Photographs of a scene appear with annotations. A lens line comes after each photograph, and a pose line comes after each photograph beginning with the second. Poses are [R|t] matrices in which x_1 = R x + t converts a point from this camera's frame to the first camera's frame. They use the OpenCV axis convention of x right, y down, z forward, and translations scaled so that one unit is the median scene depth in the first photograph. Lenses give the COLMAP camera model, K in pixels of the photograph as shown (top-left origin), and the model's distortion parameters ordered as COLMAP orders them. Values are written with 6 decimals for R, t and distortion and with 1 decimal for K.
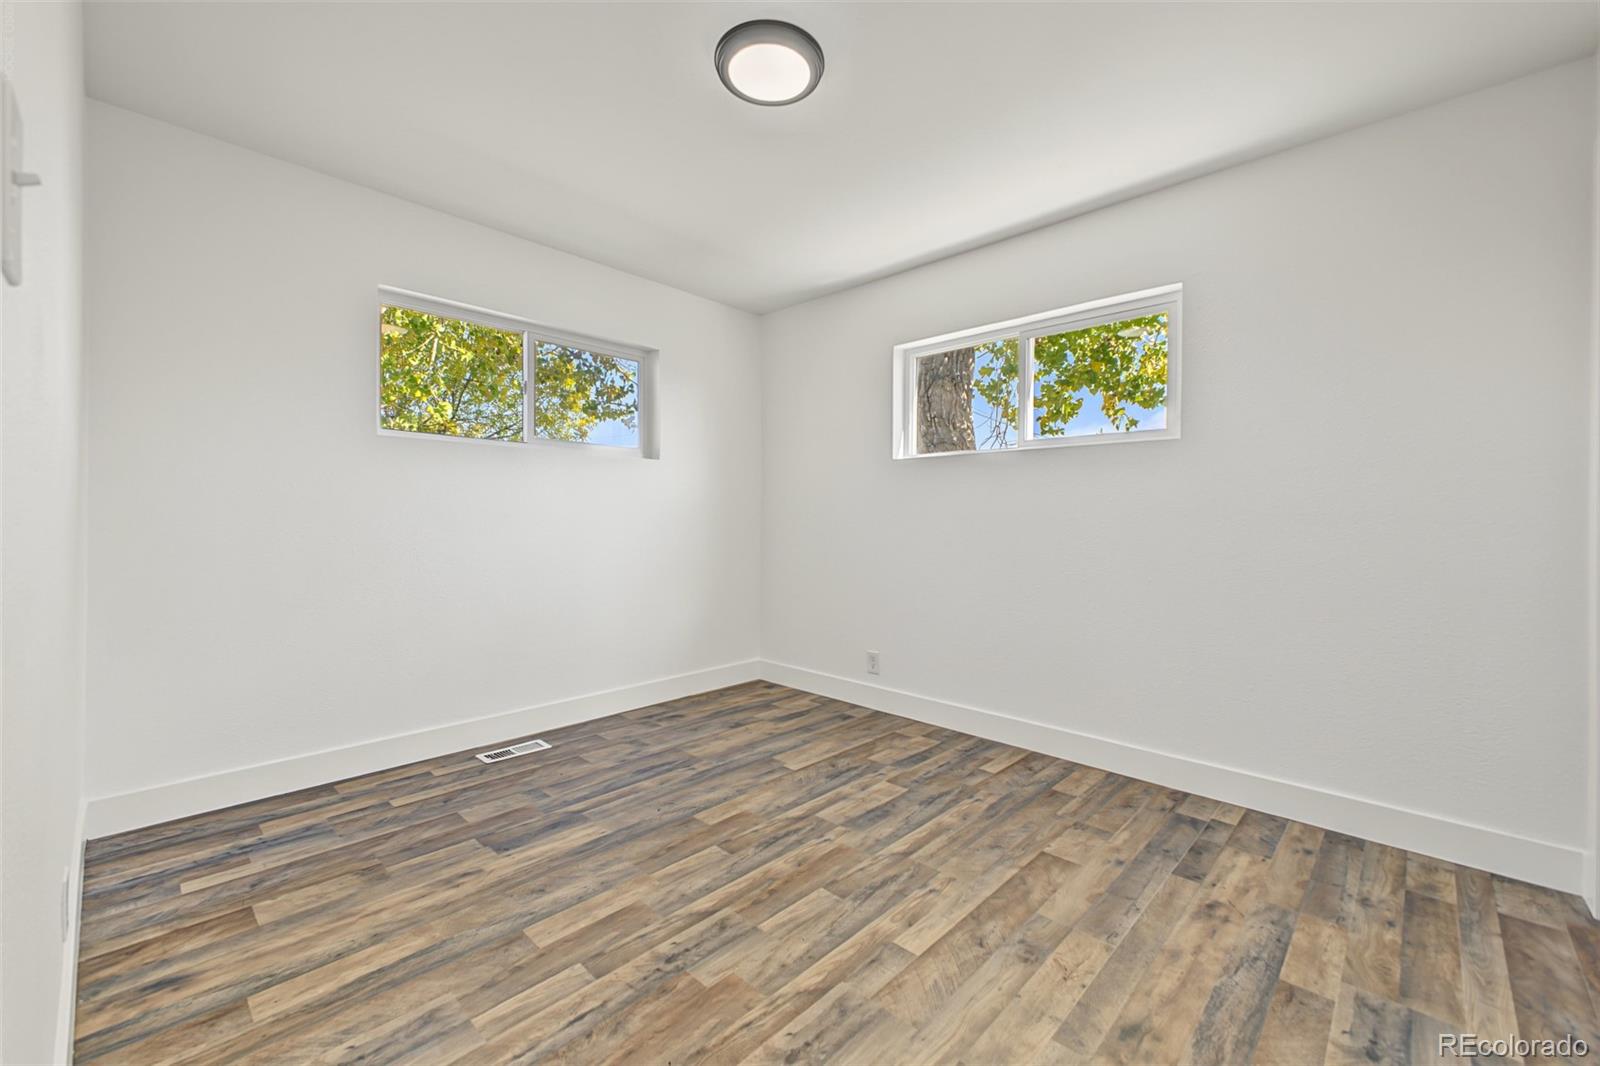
lens RADIAL K [[645.2, 0, 796.9], [0, 645.2, 523.9], [0, 0, 1]] dist [0.025842, -0.007209]
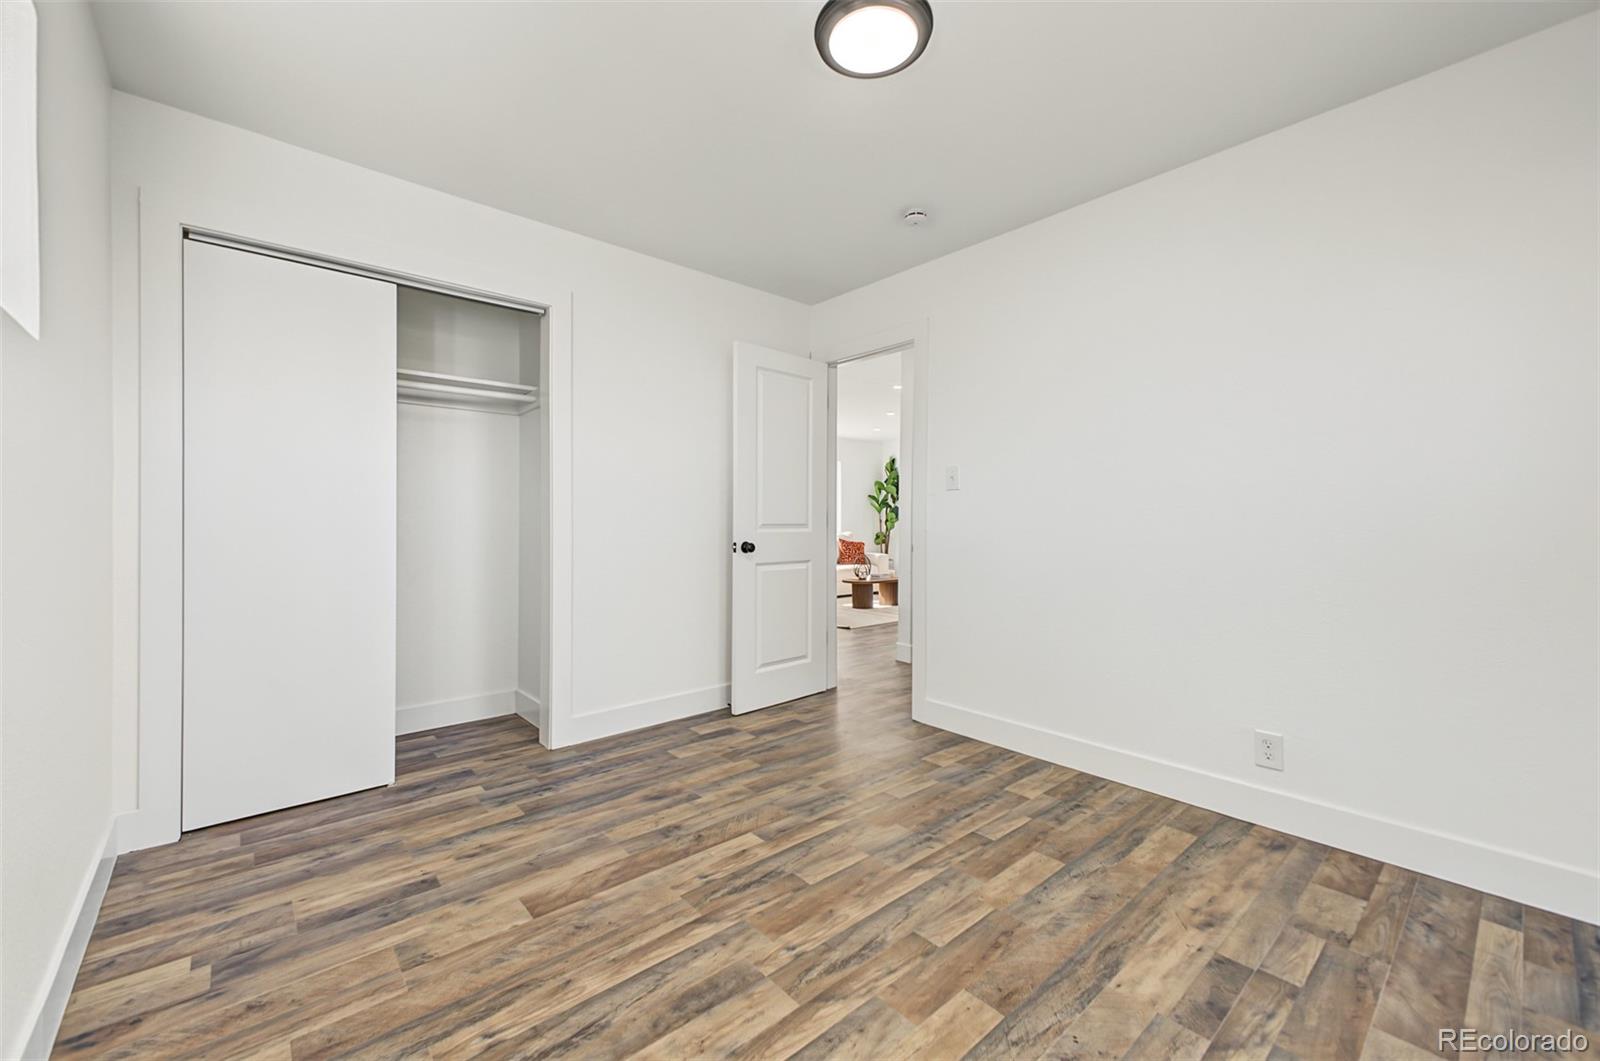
lens RADIAL K [[645.2, 0, 796.9], [0, 645.2, 521.4], [0, 0, 1]] dist [0.025842, -0.007209]
pose [[-0.996062, -0.011682, 0.087888, -0.023586], [-0.011569, 0.999931, 0.001797, -0.005592], [-0.087903, 0.000773, -0.996129, 2.063449]]
